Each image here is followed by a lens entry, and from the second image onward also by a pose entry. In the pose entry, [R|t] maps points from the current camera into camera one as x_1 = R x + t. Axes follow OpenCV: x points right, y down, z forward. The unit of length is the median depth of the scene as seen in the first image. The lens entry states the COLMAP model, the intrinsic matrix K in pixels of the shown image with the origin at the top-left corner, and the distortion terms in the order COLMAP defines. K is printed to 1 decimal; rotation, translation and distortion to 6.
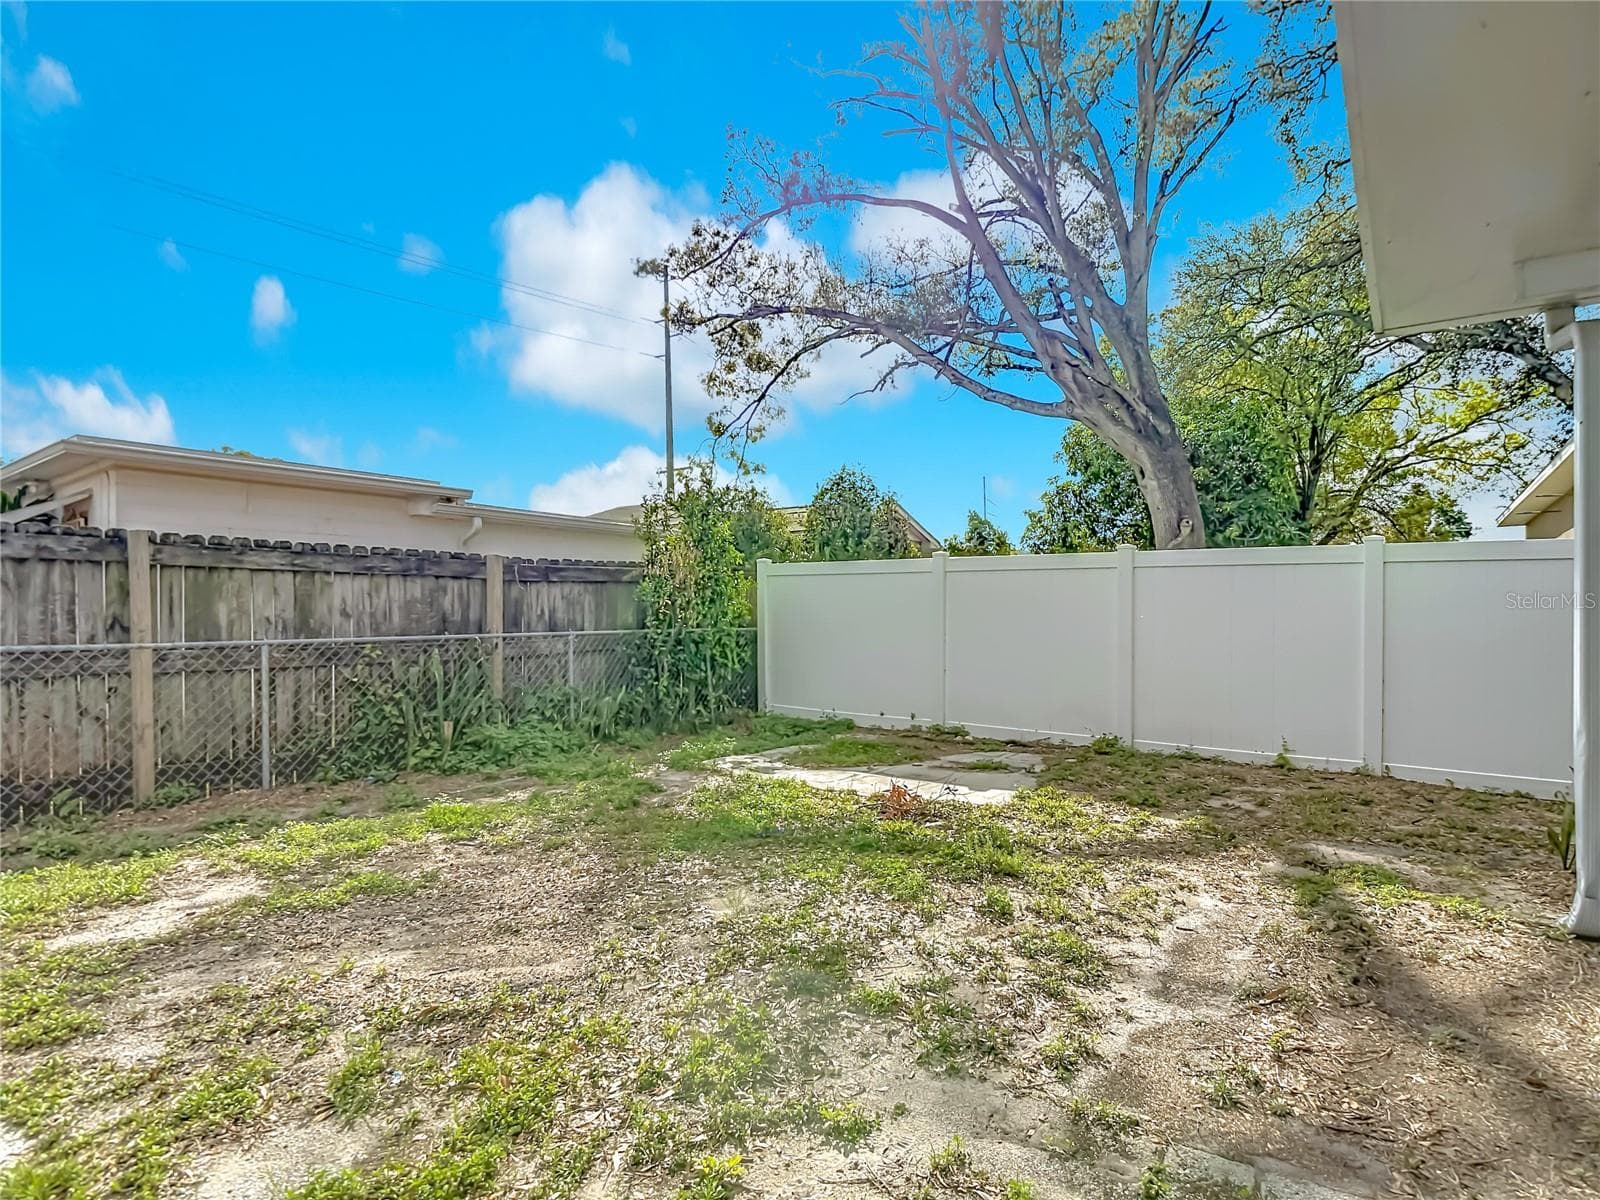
lens RADIAL K [[865.7, 0, 806.8], [0, 865.7, 609.1], [0, 0, 1]] dist [-0.004465, -0.000827]
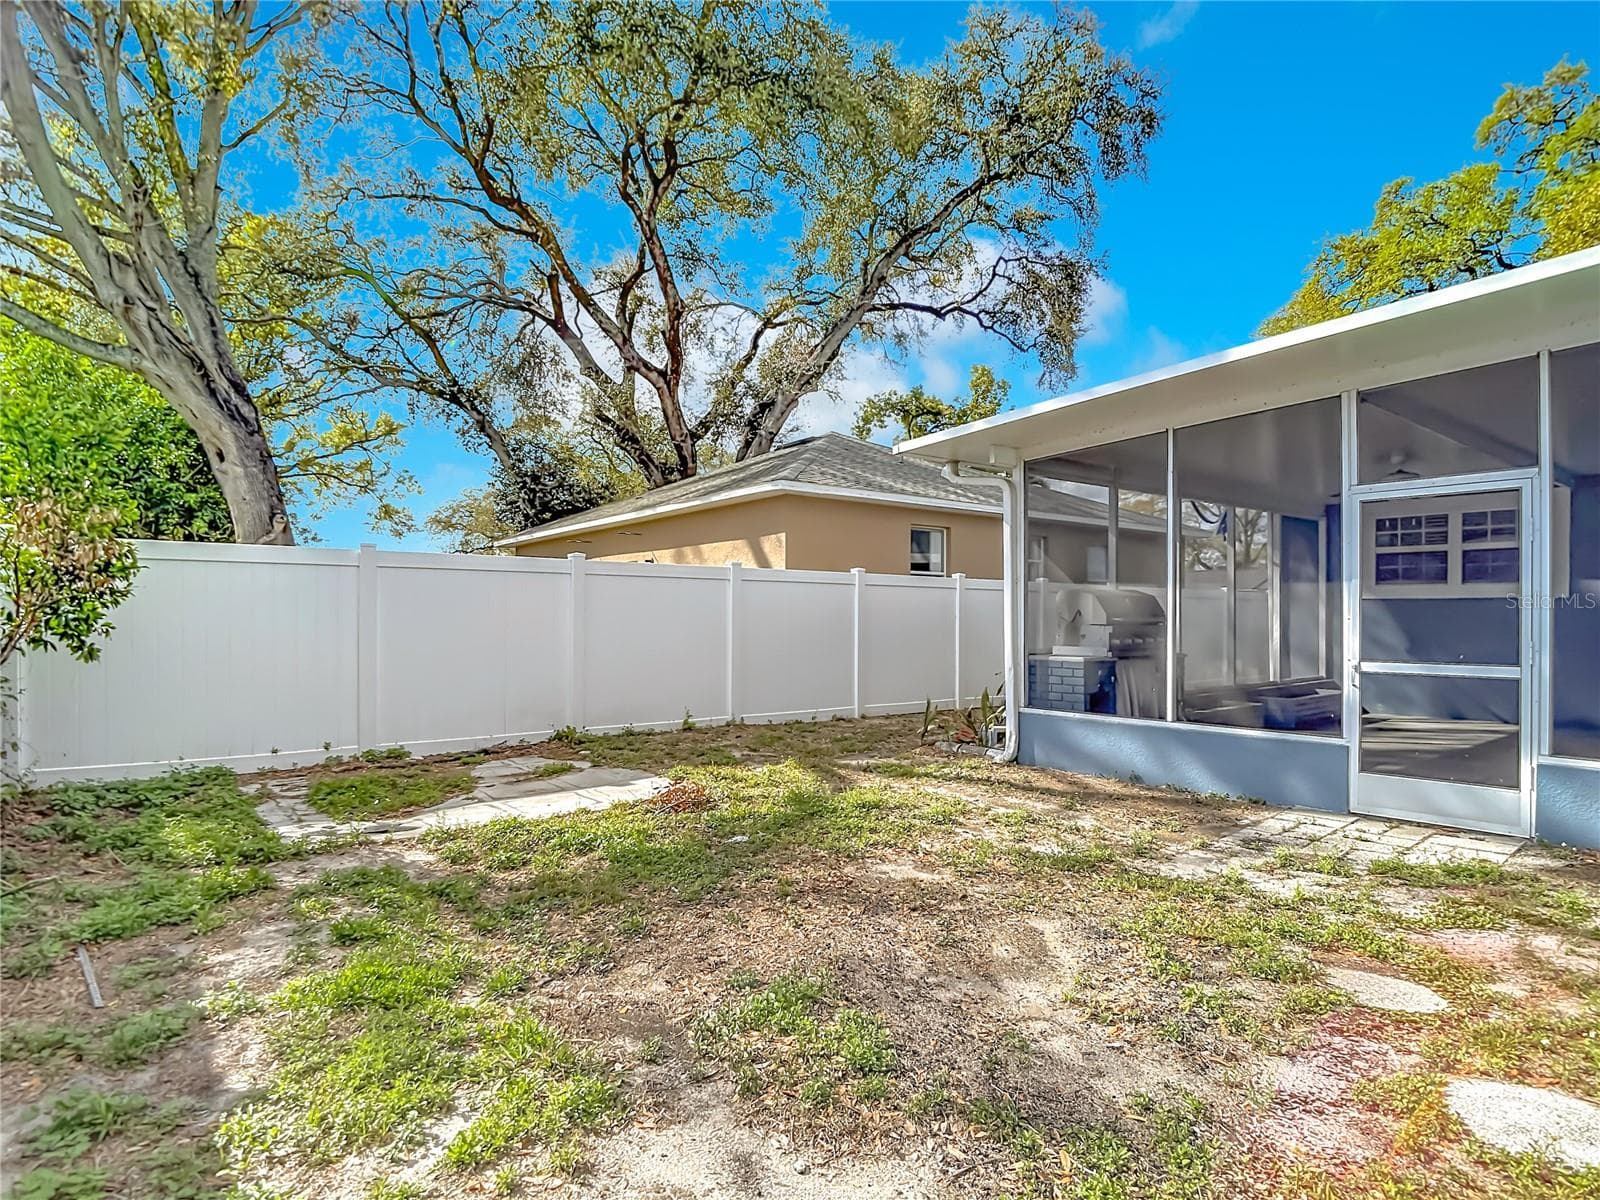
lens RADIAL K [[865.7, 0, 806.8], [0, 865.7, 609.1], [0, 0, 1]] dist [-0.004465, -0.000827]
pose [[0.269442, -0.000446, 0.963016, -0.633306], [0.003225, 0.999995, -0.000439, -0.001349], [-0.963011, 0.003224, 0.269442, 0.428563]]
